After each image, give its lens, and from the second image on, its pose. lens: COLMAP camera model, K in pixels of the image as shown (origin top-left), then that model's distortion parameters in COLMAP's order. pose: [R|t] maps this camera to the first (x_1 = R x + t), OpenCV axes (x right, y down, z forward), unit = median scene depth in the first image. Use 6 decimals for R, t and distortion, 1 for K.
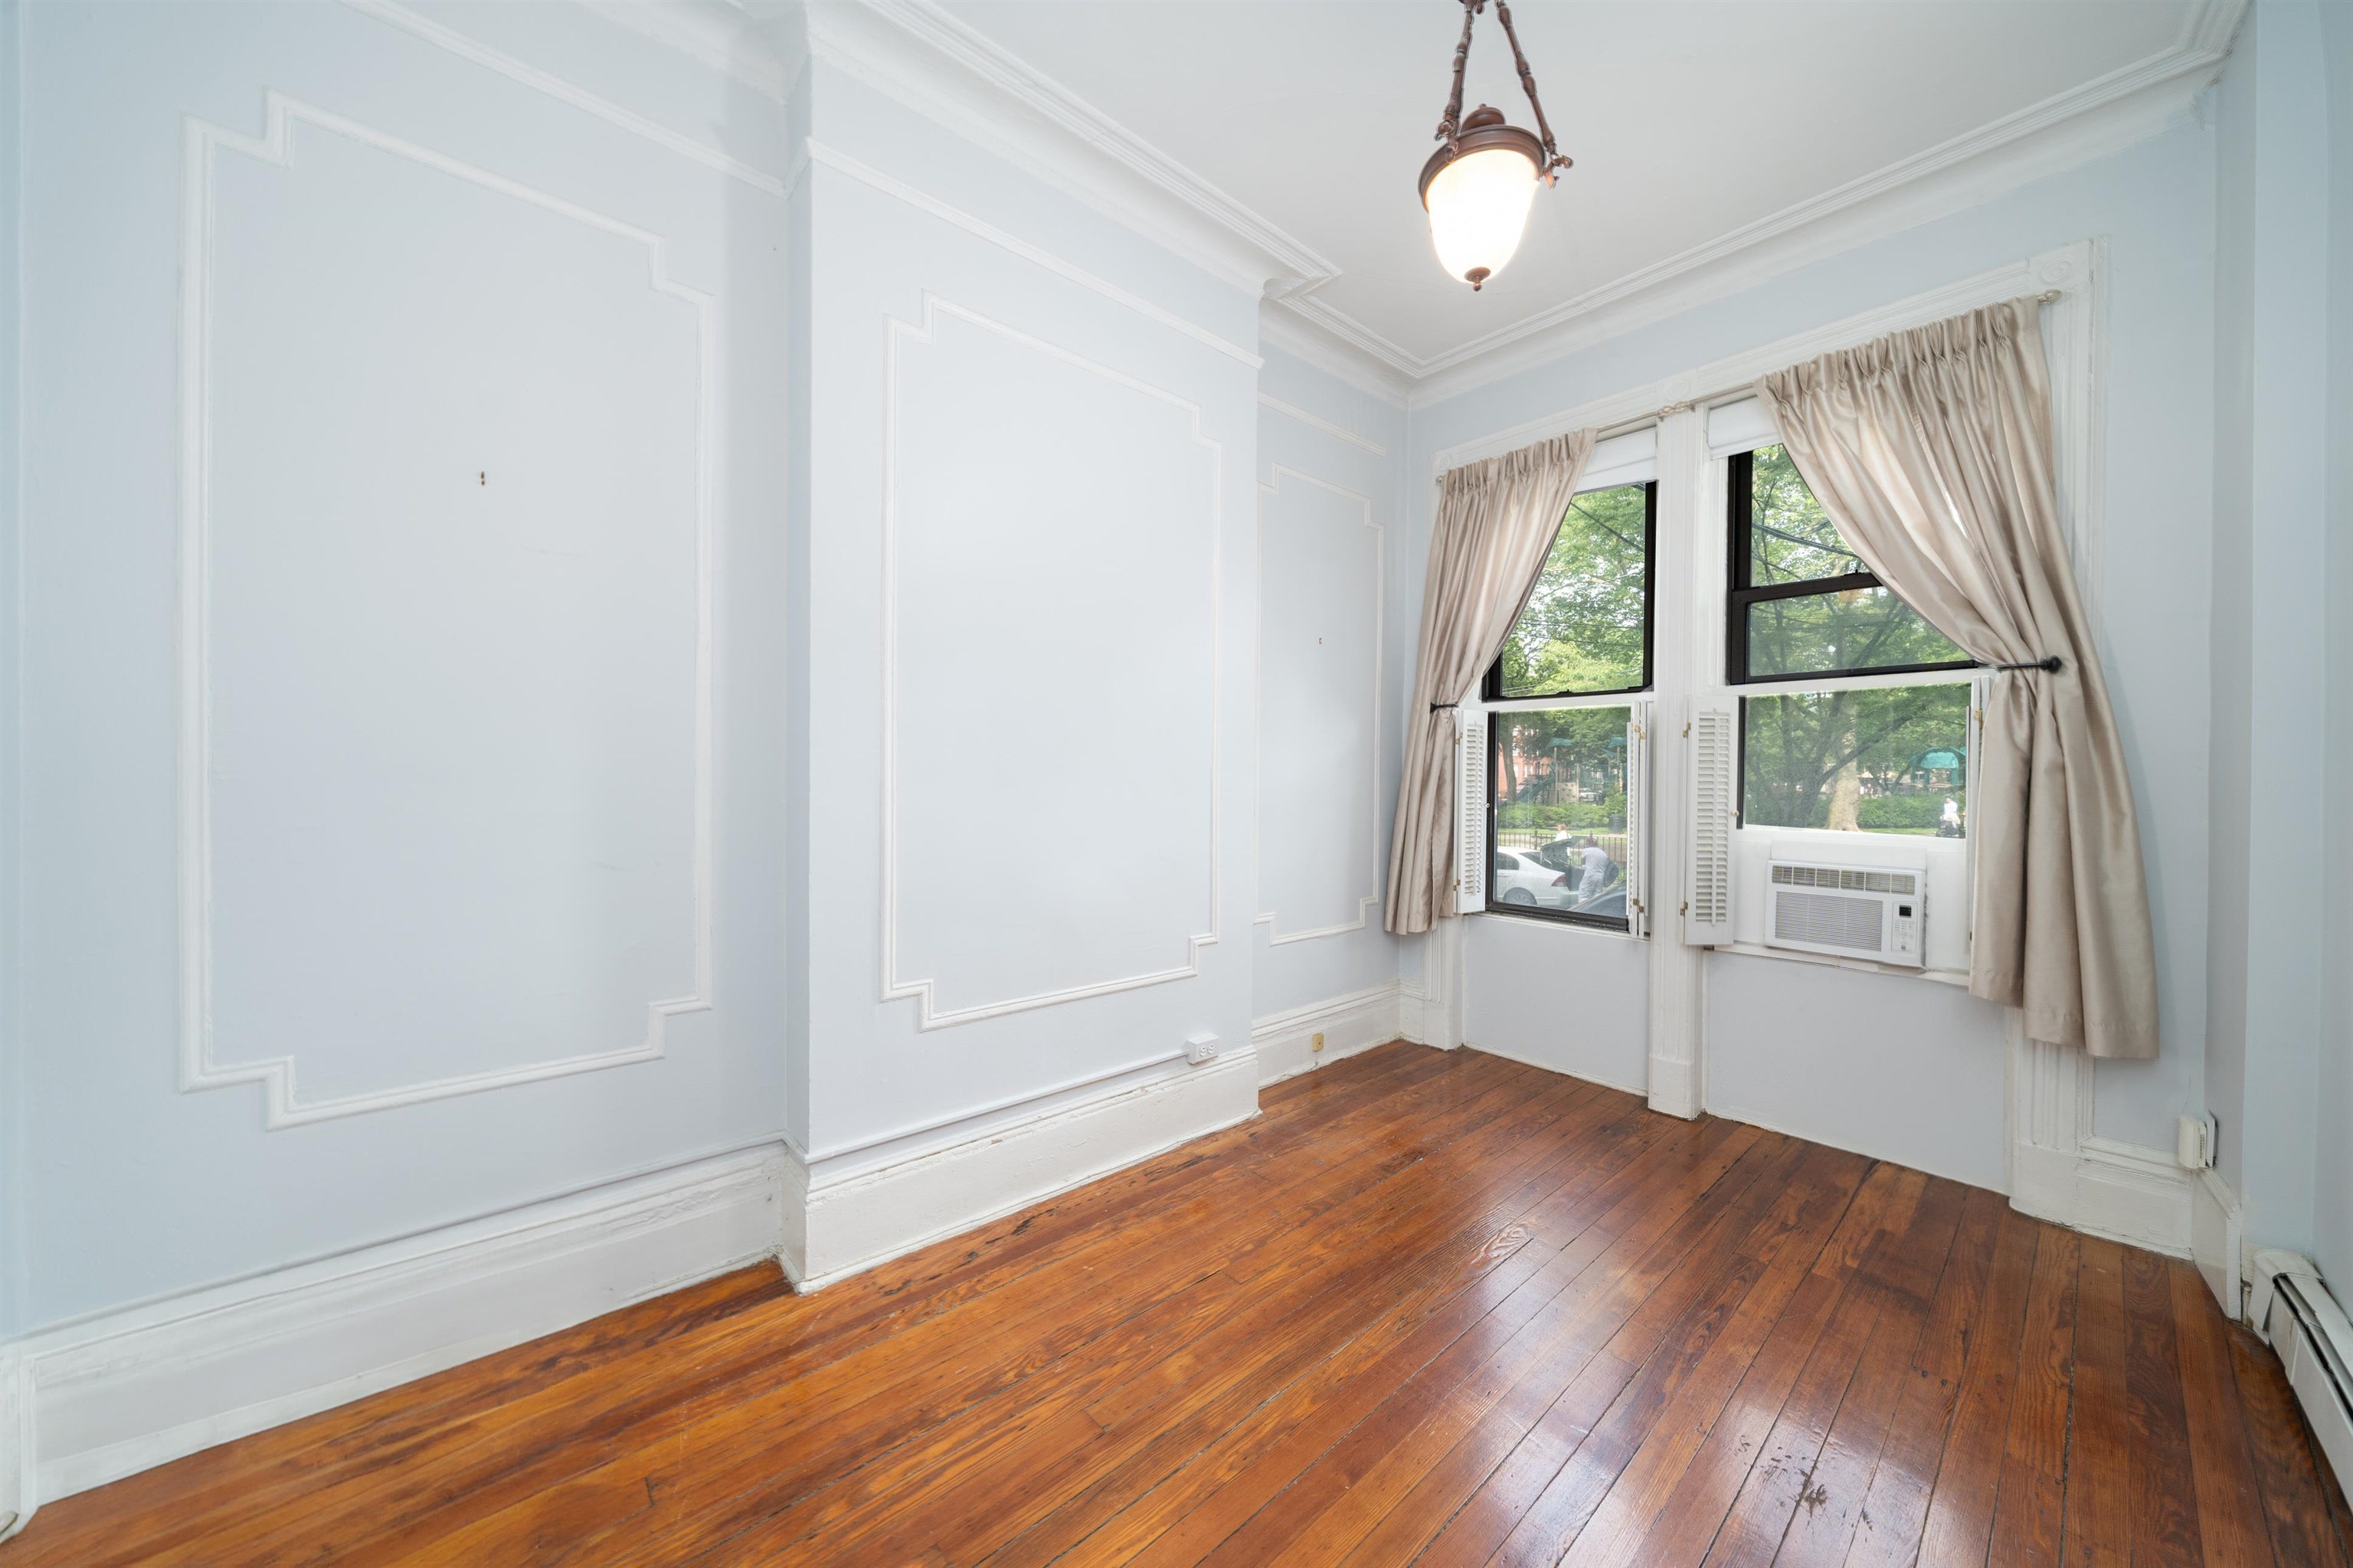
lens RADIAL K [[798.7, 0, 1172.0], [0, 798.7, 787.1], [0, 0, 1]] dist [-0.005640, 0.000272]
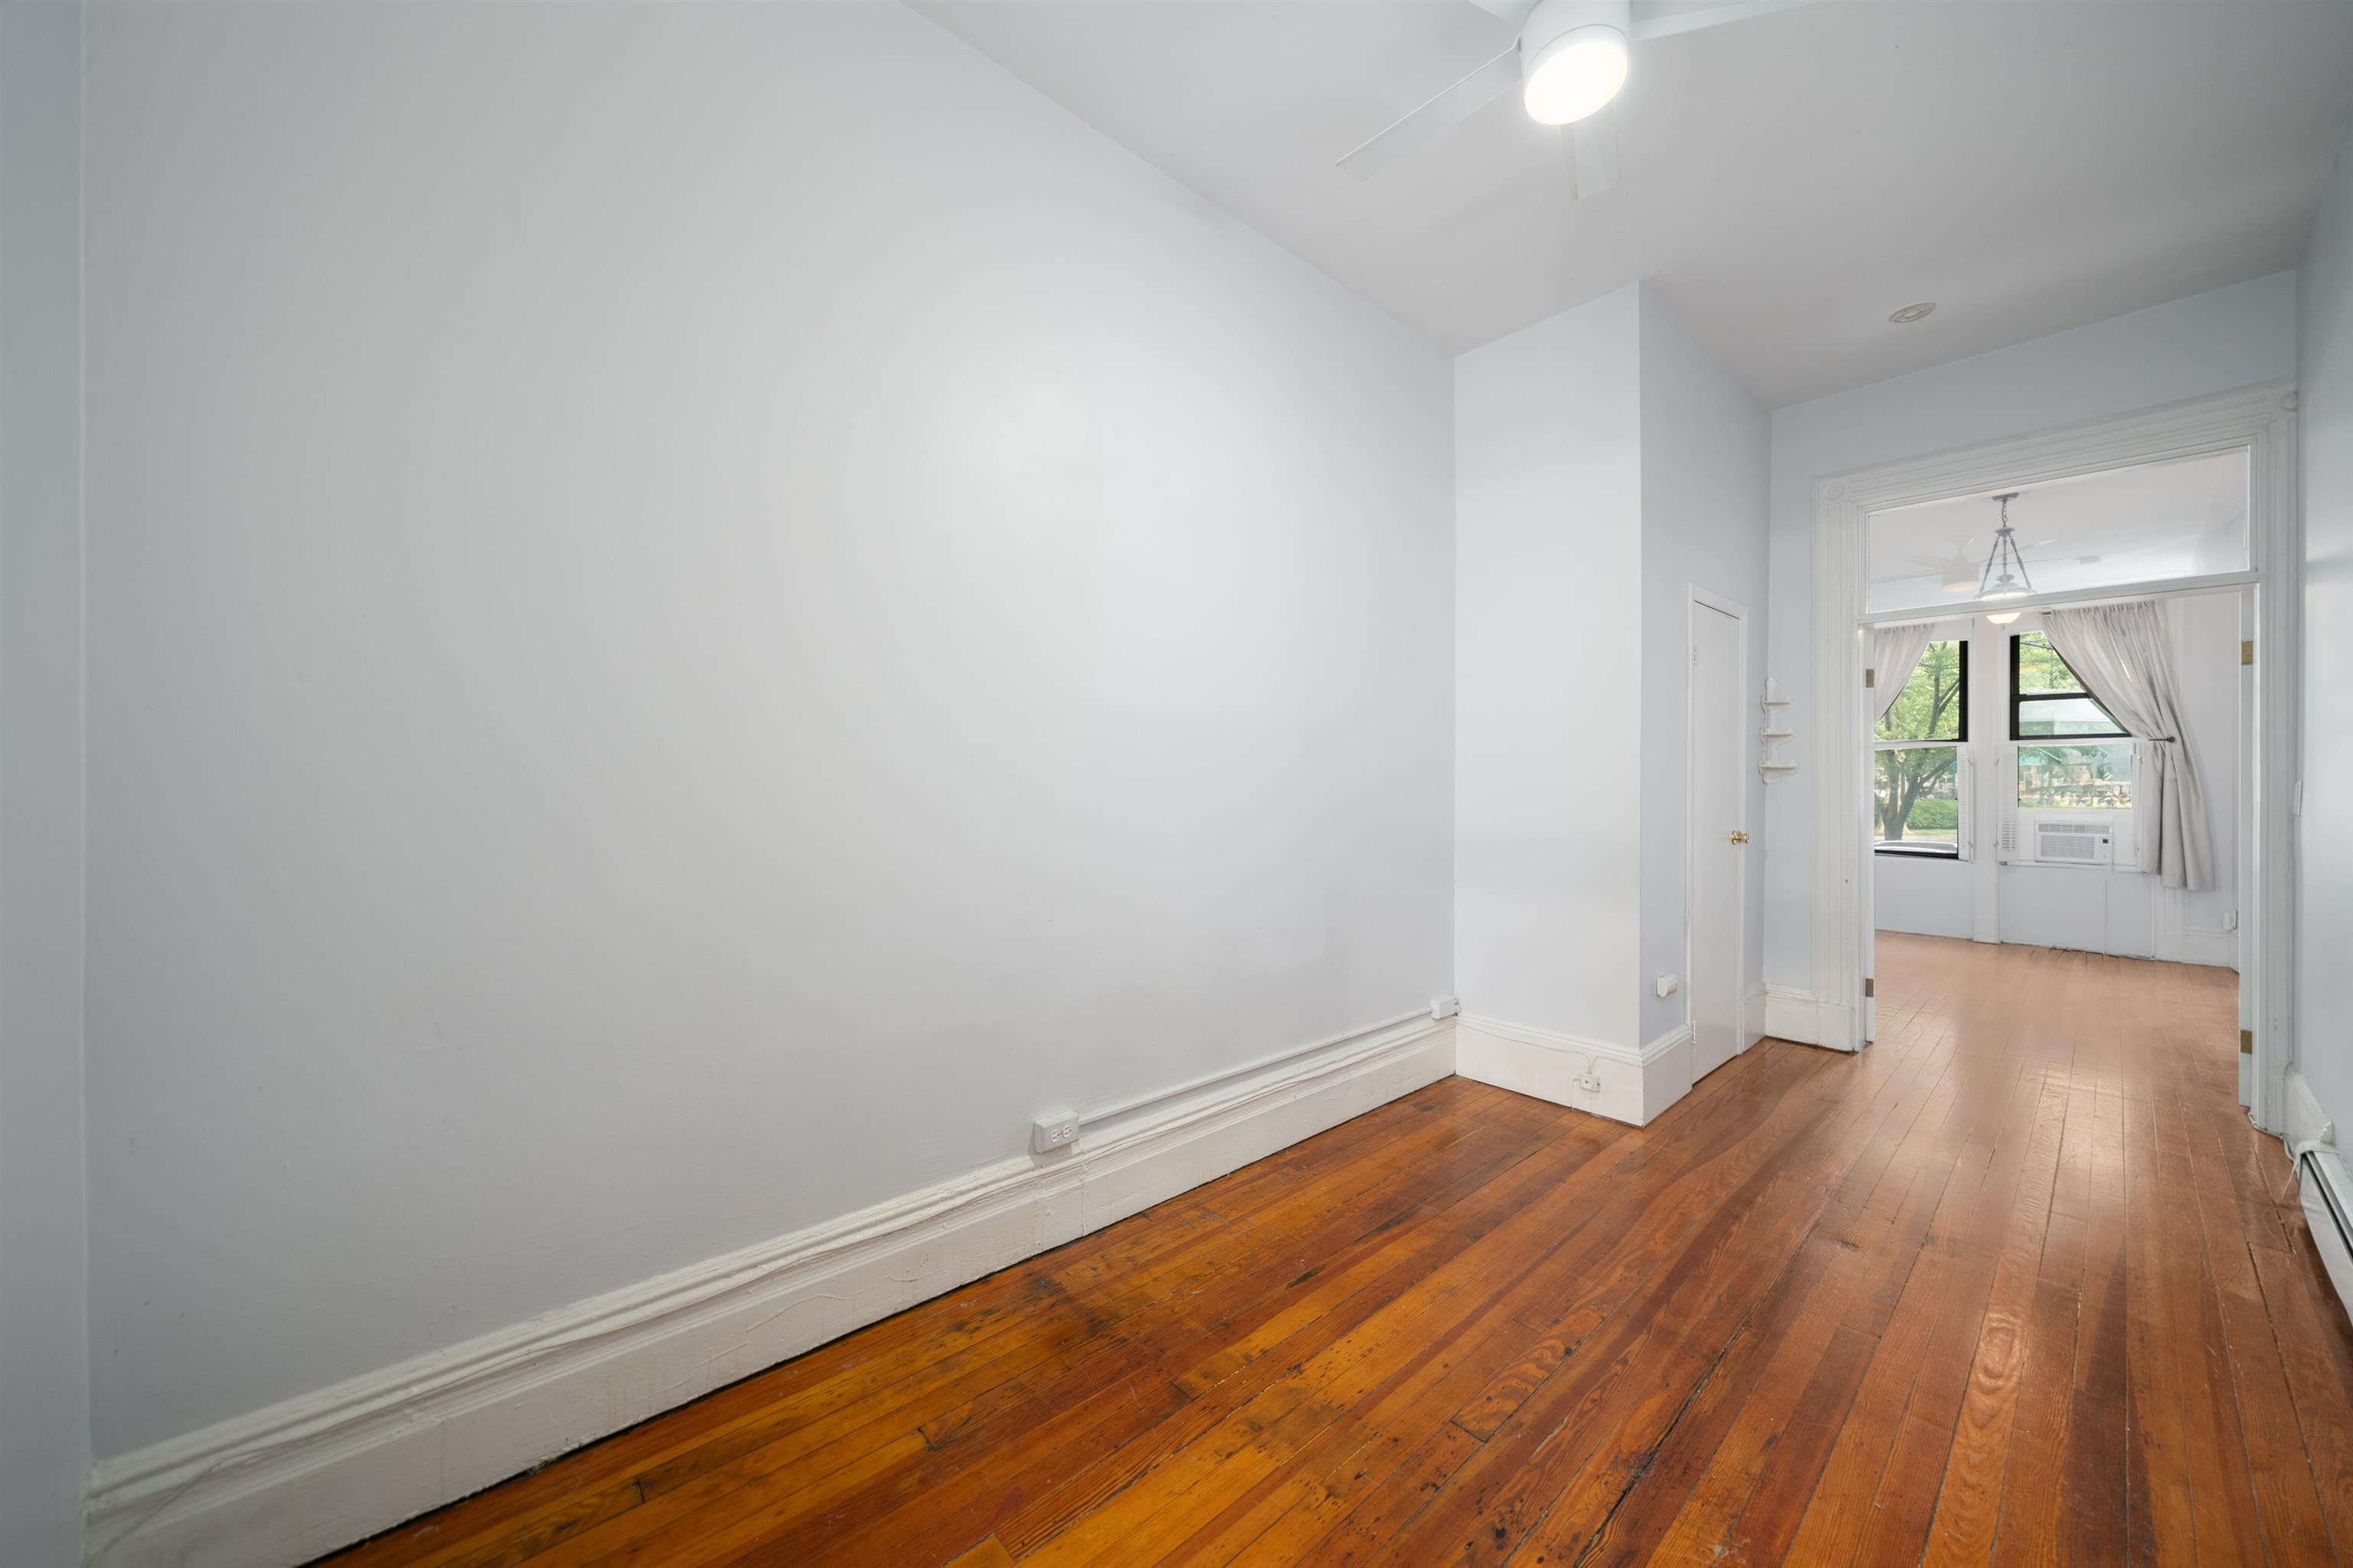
lens RADIAL K [[833.3, 0, 1174.0], [0, 833.3, 789.8], [0, 0, 1]] dist [-0.006467, 0.000050]
pose [[0.999914, -0.005146, 0.012078, -1.836021], [0.005210, 0.999972, -0.005302, 0.004789], [-0.012050, 0.005365, 0.999913, -1.392536]]
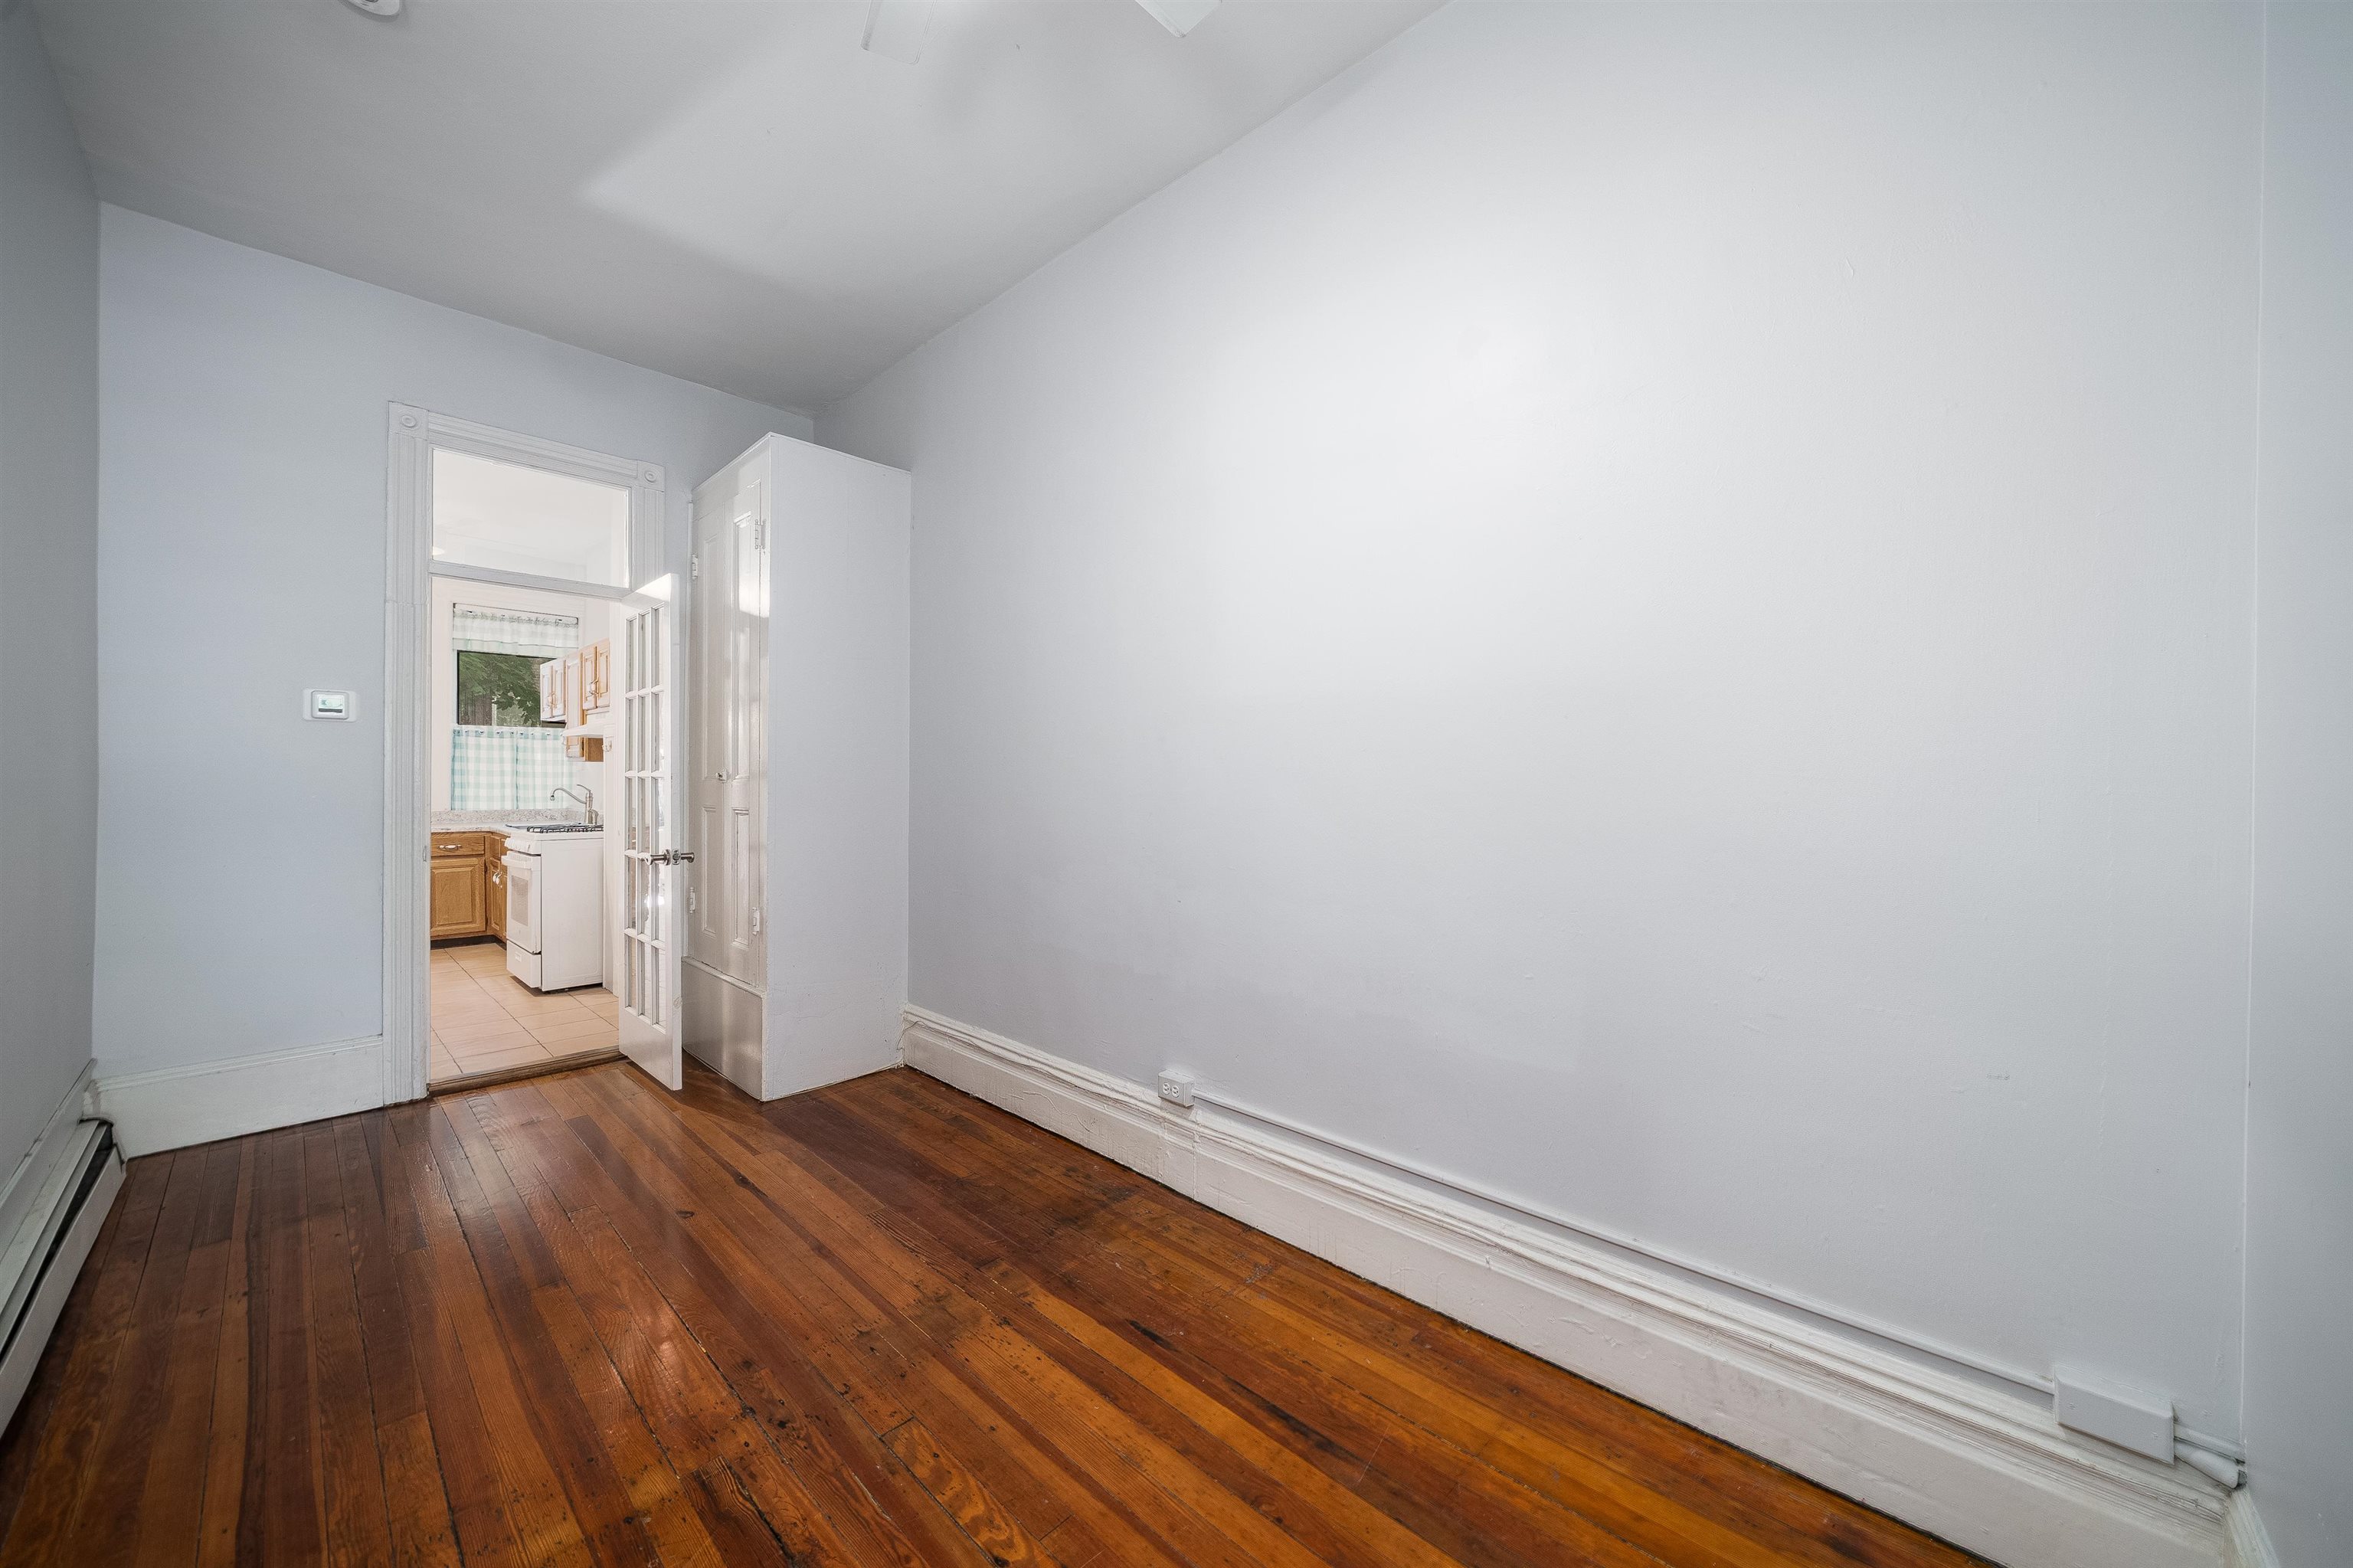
lens RADIAL K [[860.0, 0, 1168.6], [0, 860.0, 787.3], [0, 0, 1]] dist [-0.001943, -0.000124]
pose [[0.095230, 0.002183, -0.995453, -0.947033], [-0.016447, 0.999865, 0.000619, 0.003065], [0.995319, 0.016313, 0.095253, -0.630772]]
